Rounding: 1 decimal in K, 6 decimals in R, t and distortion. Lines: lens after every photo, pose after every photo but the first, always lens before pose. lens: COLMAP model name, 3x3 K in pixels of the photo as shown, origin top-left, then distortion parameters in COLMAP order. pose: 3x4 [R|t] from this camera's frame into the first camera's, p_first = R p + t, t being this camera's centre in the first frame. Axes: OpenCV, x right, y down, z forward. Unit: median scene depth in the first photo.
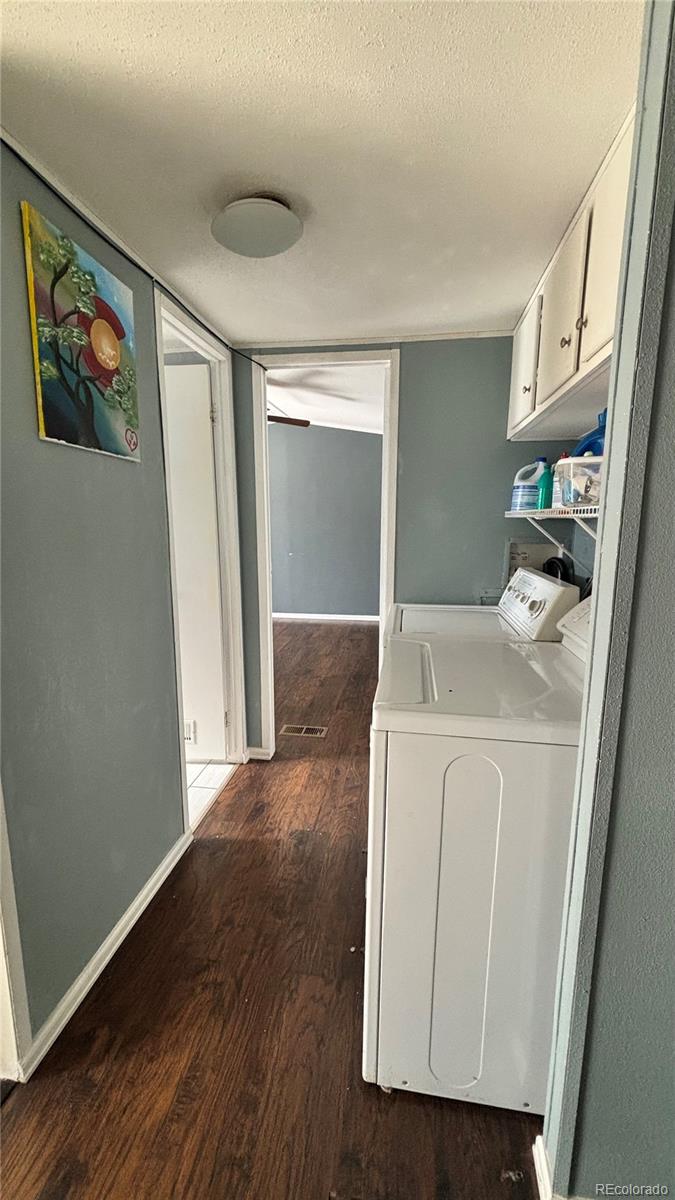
lens RADIAL K [[476.3, 0, 339.8], [0, 476.3, 603.7], [0, 0, 1]] dist [-0.001068, -0.000355]
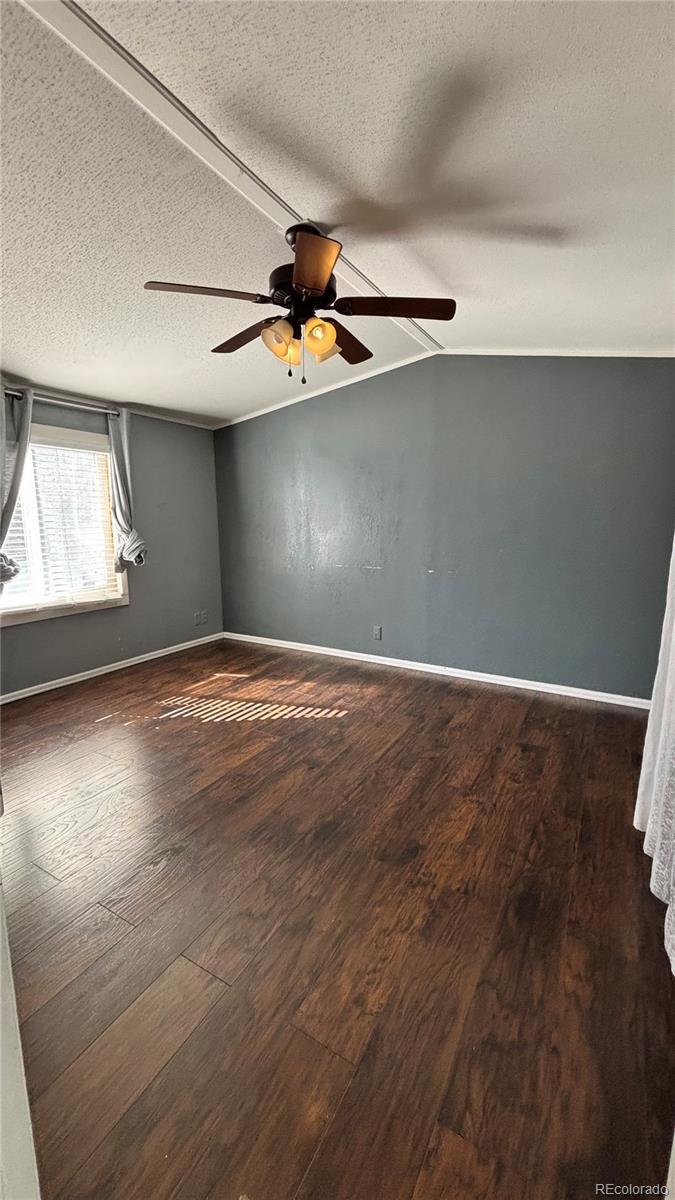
lens RADIAL K [[476.3, 0, 327.0], [0, 476.3, 588.5], [0, 0, 1]] dist [-0.001068, -0.000355]
pose [[0.920336, 0.037841, -0.389294, 0.024430], [-0.047422, 0.998762, -0.015027, -0.089532], [0.388243, 0.032291, 0.920991, 0.489889]]
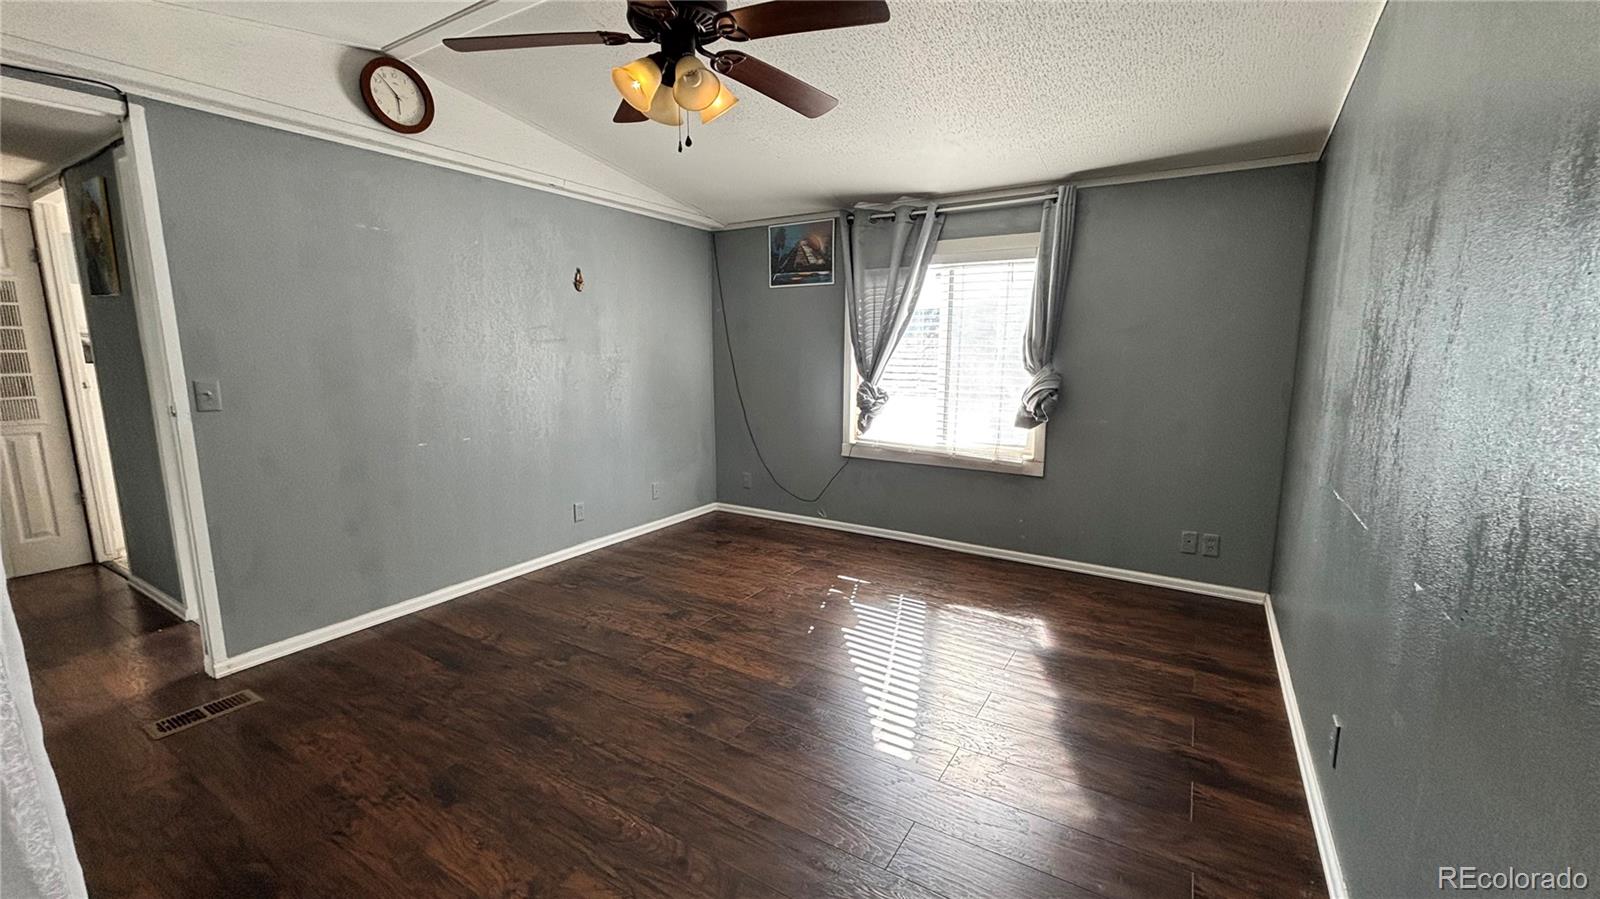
lens RADIAL K [[635.1, 0, 808.6], [0, 635.1, 444.2], [0, 0, 1]] dist [-0.001068, -0.000355]
pose [[-0.386266, 0.125314, -0.913835, 0.198303], [-0.170321, 0.964002, 0.204186, -0.216387], [0.906526, 0.234515, -0.351018, 1.208048]]
